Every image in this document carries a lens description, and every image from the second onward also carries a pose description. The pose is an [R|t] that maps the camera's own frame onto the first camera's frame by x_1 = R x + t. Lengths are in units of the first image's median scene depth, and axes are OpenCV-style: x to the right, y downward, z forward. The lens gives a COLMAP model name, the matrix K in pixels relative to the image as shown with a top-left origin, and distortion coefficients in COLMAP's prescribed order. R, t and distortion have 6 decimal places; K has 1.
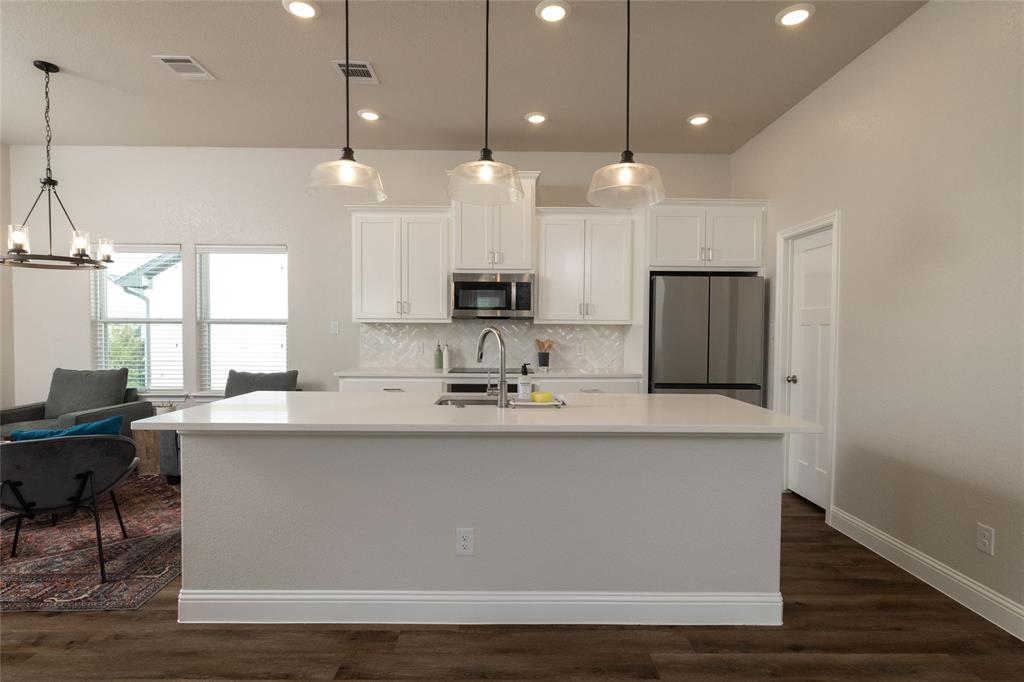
lens RADIAL K [[500.7, 0, 514.5], [0, 500.7, 343.2], [0, 0, 1]] dist [0.000552, 0.000220]
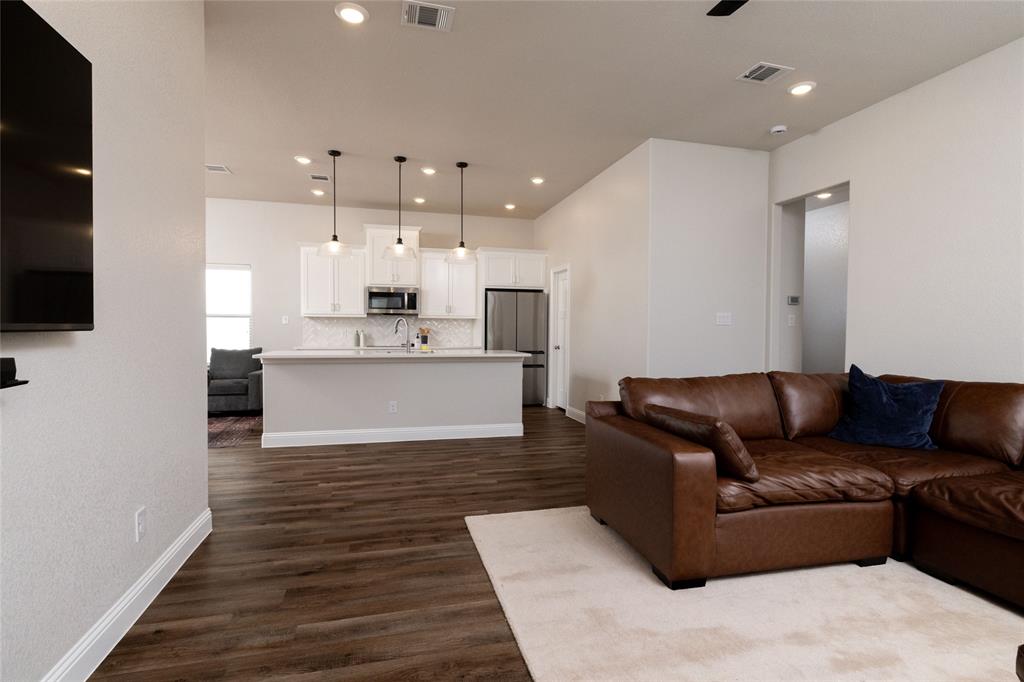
lens RADIAL K [[500.7, 0, 518.6], [0, 500.7, 338.4], [0, 0, 1]] dist [0.000552, 0.000220]
pose [[0.968164, -0.005226, 0.250263, -0.055075], [0.007134, 0.999952, -0.006715, 0.042777], [-0.250216, 0.008287, 0.968155, -0.689687]]
